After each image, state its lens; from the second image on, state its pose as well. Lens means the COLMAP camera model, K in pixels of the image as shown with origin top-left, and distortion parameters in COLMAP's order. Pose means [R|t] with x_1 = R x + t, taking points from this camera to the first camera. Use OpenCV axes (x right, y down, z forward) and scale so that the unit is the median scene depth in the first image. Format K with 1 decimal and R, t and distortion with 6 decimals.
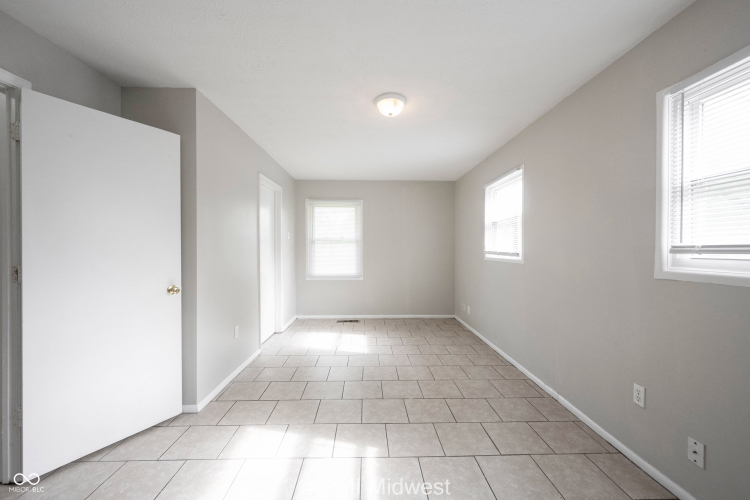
lens RADIAL K [[295.5, 0, 375.0], [0, 295.5, 250.0], [0, 0, 1]] dist [0.000170, 0.000085]
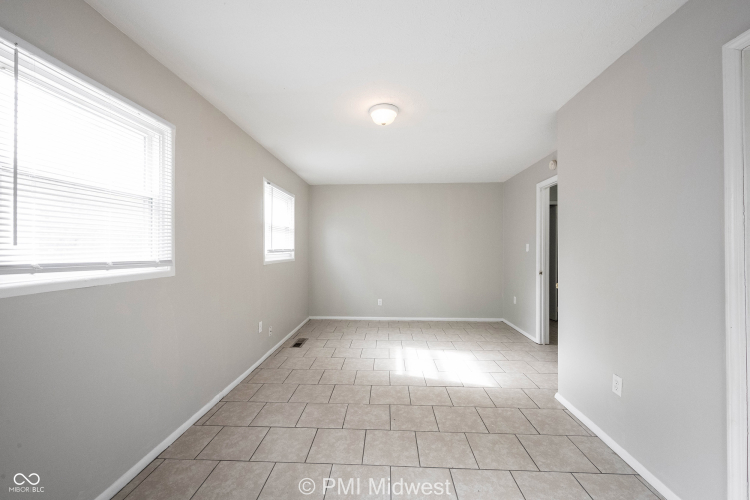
lens RADIAL K [[295.5, 0, 375.0], [0, 295.5, 250.0], [0, 0, 1]] dist [0.000170, 0.000085]
pose [[-0.997522, -0.003000, 0.070287, 0.009299], [-0.002325, 0.999951, 0.009674, -0.022187], [-0.070313, 0.009486, -0.997480, 1.990201]]
